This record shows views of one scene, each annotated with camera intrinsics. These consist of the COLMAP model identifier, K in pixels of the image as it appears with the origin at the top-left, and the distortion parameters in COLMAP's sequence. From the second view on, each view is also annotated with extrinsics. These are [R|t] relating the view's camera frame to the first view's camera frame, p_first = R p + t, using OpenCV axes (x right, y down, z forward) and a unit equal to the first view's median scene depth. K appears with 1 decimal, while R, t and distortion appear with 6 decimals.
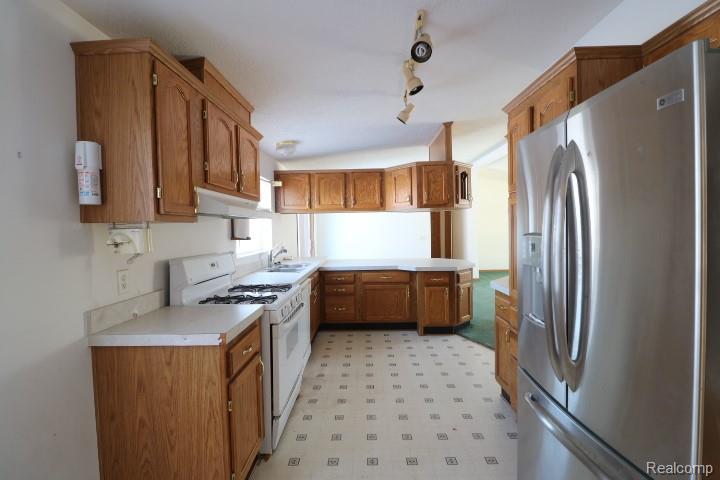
lens RADIAL K [[332.5, 0, 359.2], [0, 332.5, 237.6], [0, 0, 1]] dist [-0.011253, -0.003674]
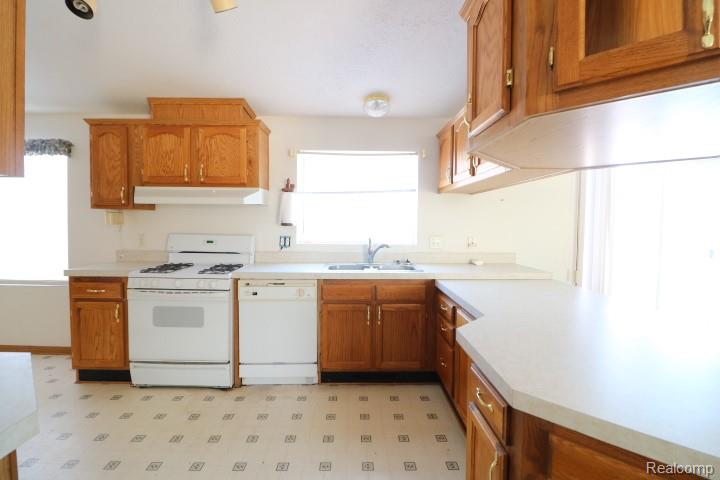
lens RADIAL K [[332.5, 0, 361.2], [0, 332.5, 236.2], [0, 0, 1]] dist [-0.011253, -0.003674]
pose [[0.037667, 0.062972, -0.997304, 0.600468], [-0.037361, 0.997403, 0.061567, -0.028193], [0.998592, 0.034942, 0.039922, 1.064445]]
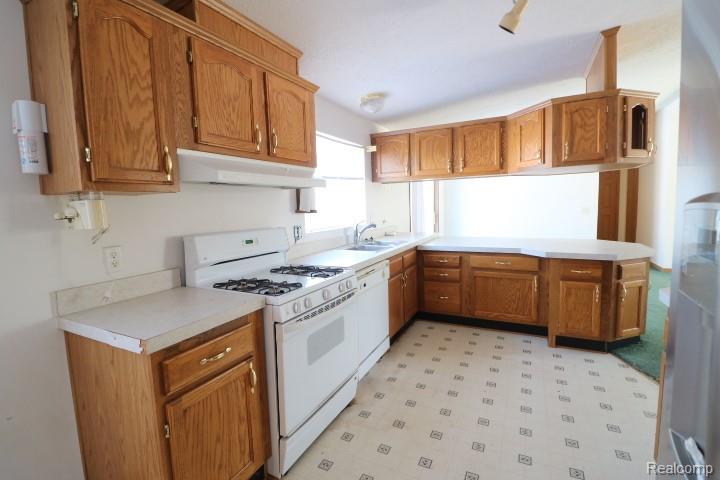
lens RADIAL K [[332.5, 0, 359.3], [0, 332.5, 236.2], [0, 0, 1]] dist [-0.011253, -0.003674]
pose [[0.899286, 0.031786, -0.436205, 0.142724], [0.002282, 0.997001, 0.077356, 0.000286], [0.437356, -0.070560, 0.896516, 0.235210]]
